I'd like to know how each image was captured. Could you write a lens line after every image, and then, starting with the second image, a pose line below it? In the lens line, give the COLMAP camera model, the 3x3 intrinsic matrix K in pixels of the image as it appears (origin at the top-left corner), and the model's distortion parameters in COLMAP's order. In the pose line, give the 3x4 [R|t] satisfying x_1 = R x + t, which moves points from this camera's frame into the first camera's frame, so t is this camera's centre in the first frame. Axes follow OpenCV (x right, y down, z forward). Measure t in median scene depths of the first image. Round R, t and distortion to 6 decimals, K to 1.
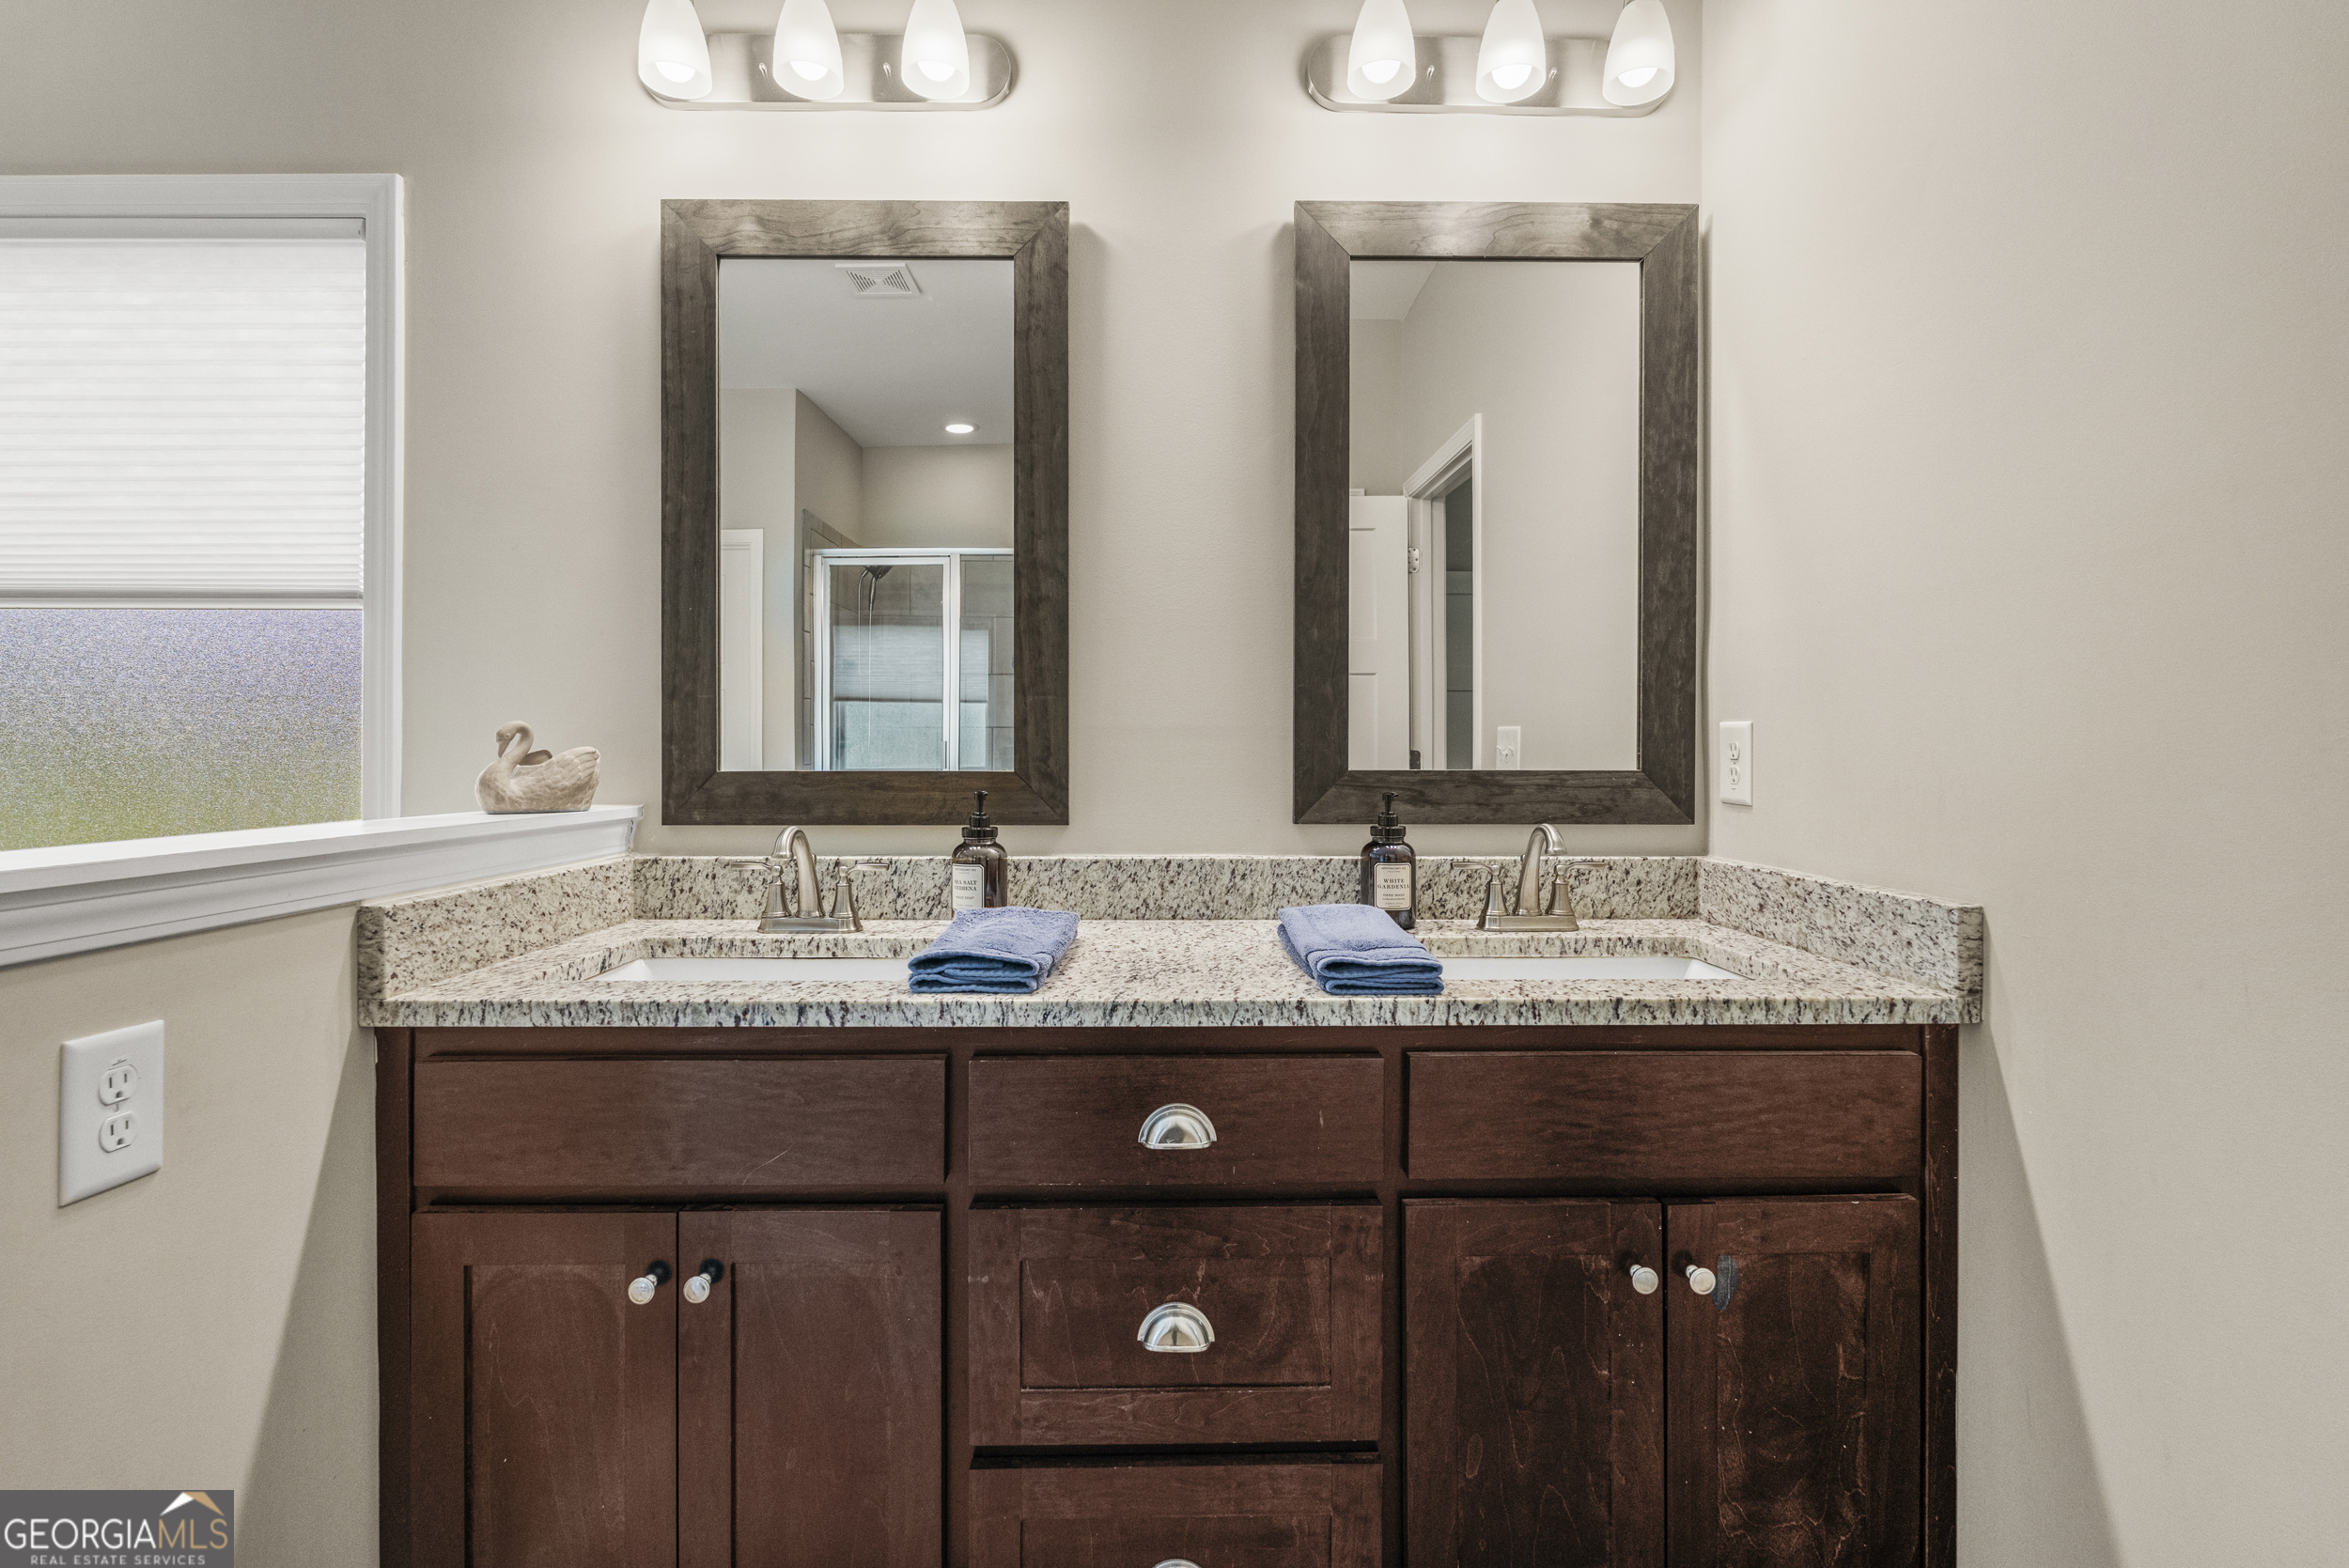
lens RADIAL K [[1029.3, 0, 1178.8], [0, 1029.3, 748.1], [0, 0, 1]] dist [-0.002386, -0.000577]
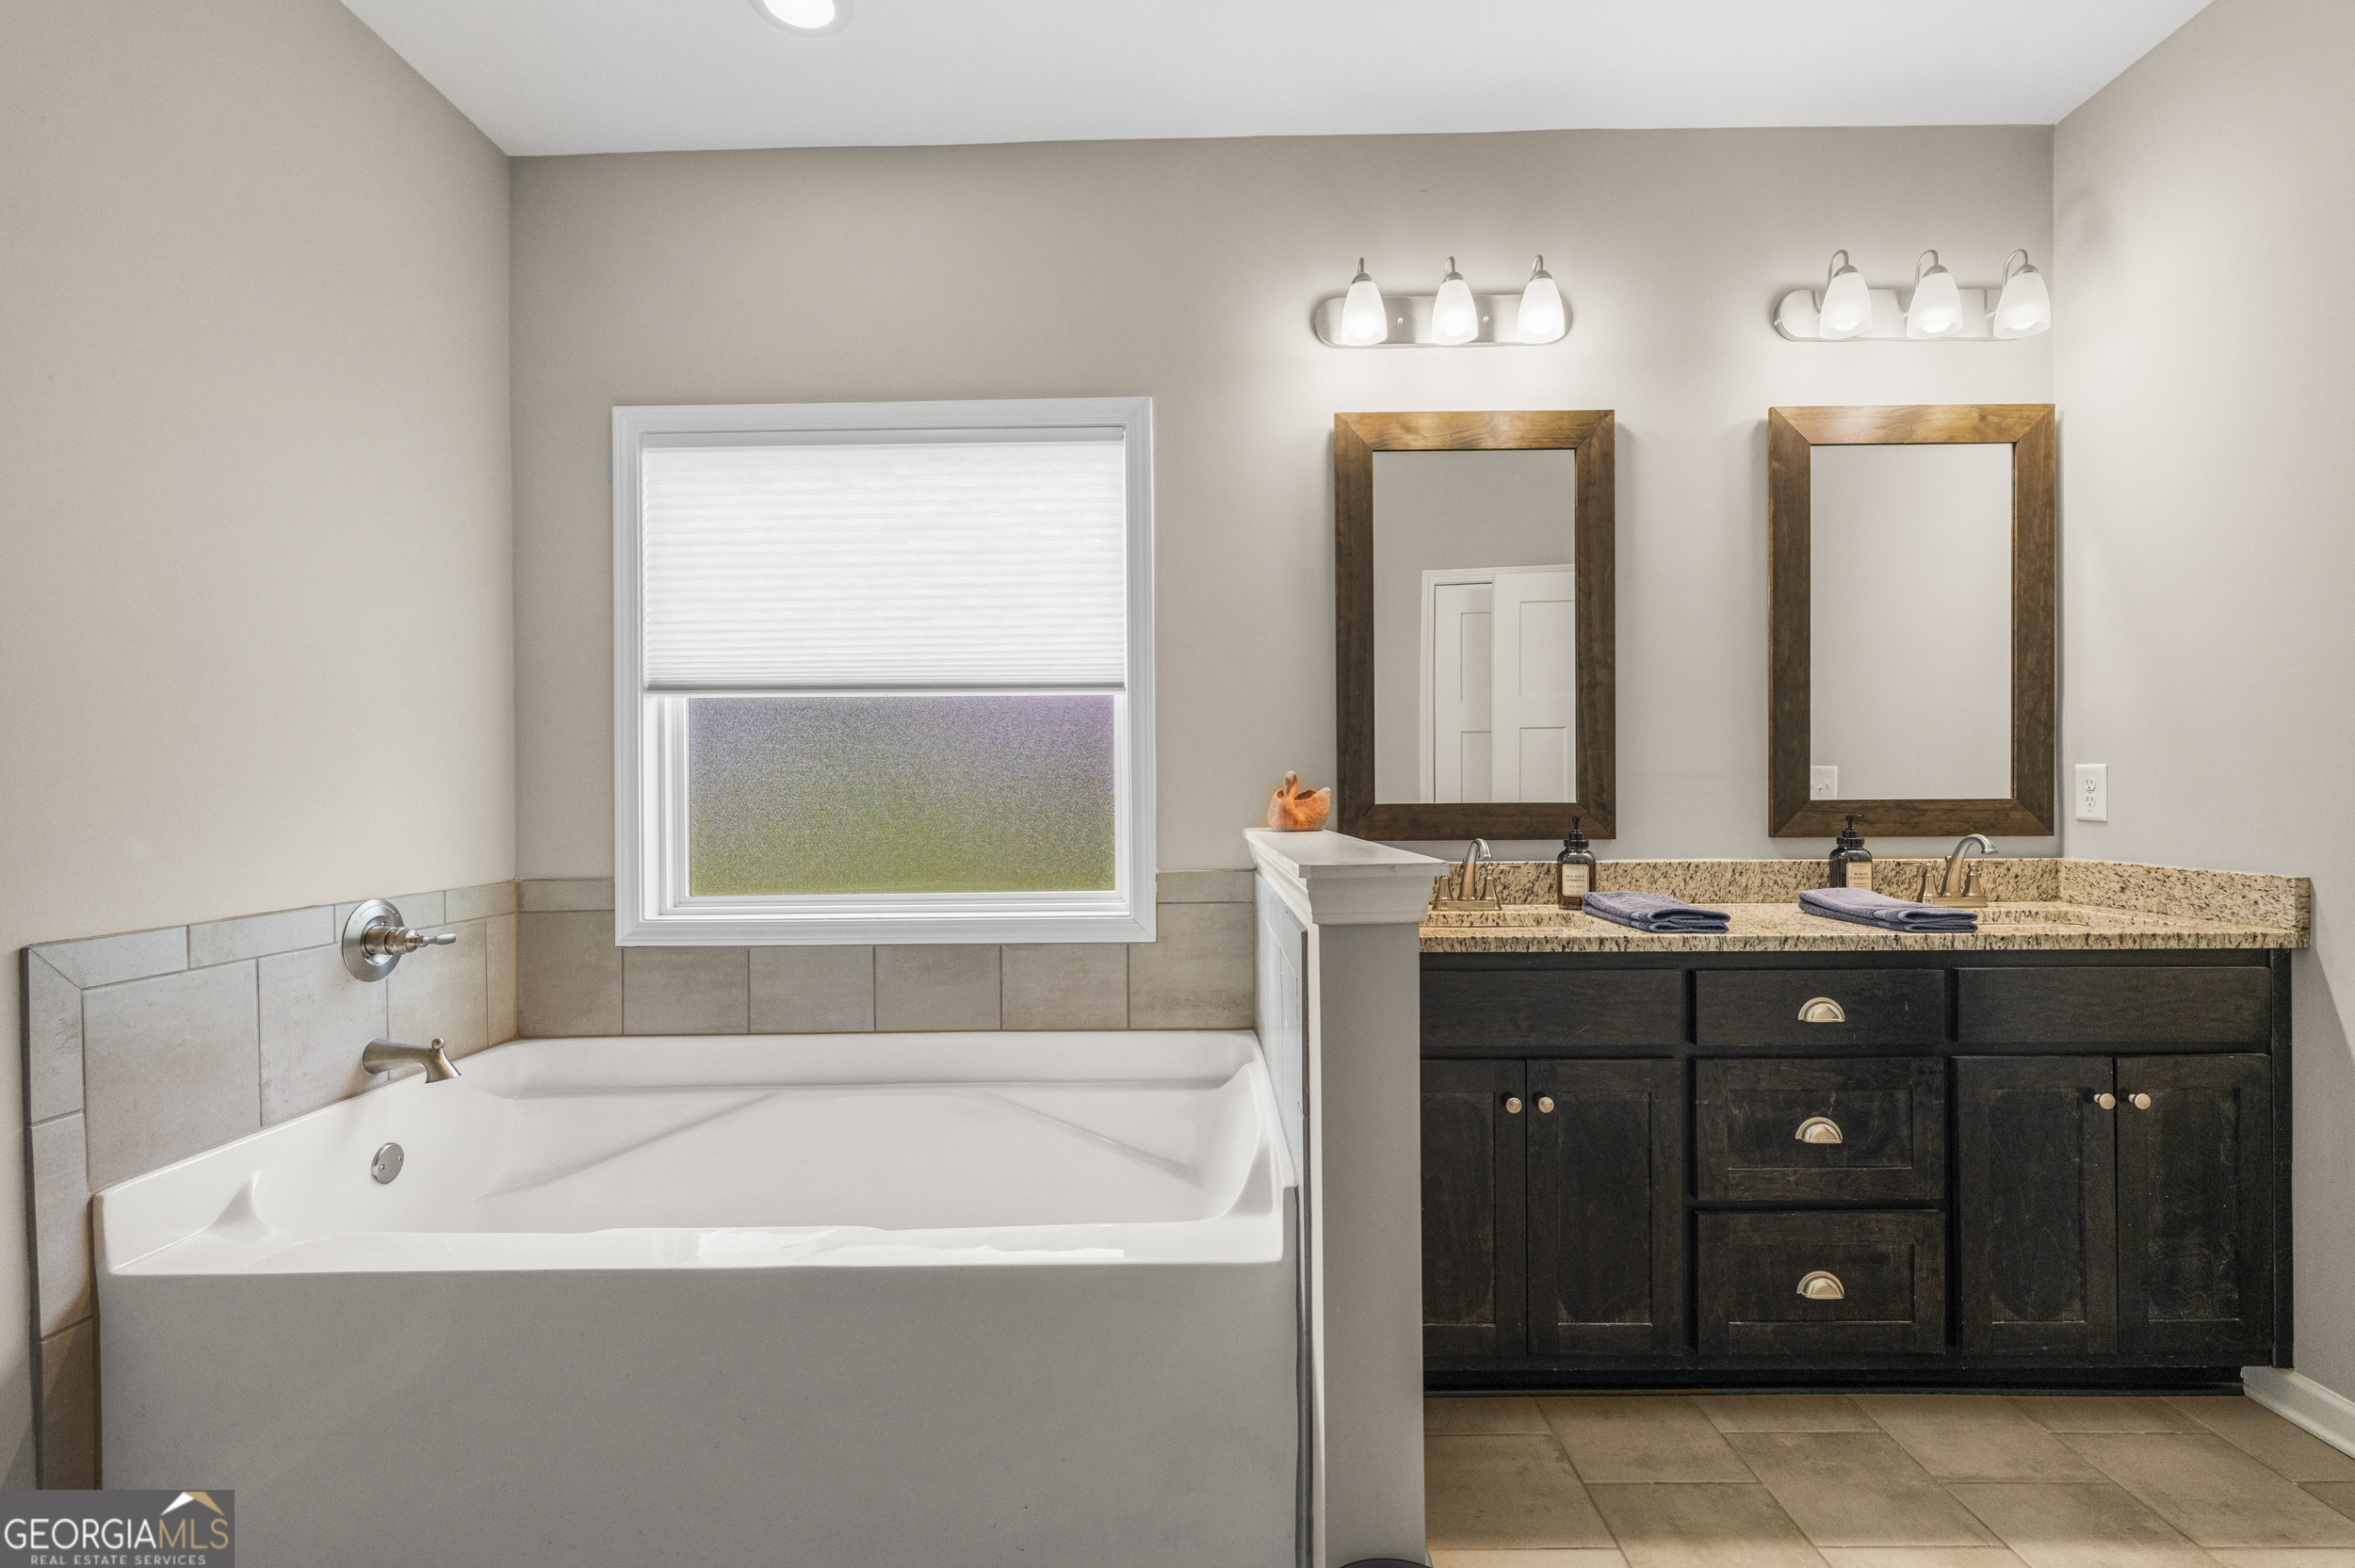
lens RADIAL K [[1094.7, 0, 1177.5], [0, 1094.7, 784.0], [0, 0, 1]] dist [0.002406, -0.000847]
pose [[0.999790, -0.007821, -0.018919, -0.939616], [0.007824, 0.999969, 0.000092, -0.010692], [0.018917, -0.000240, 0.999821, -0.749423]]
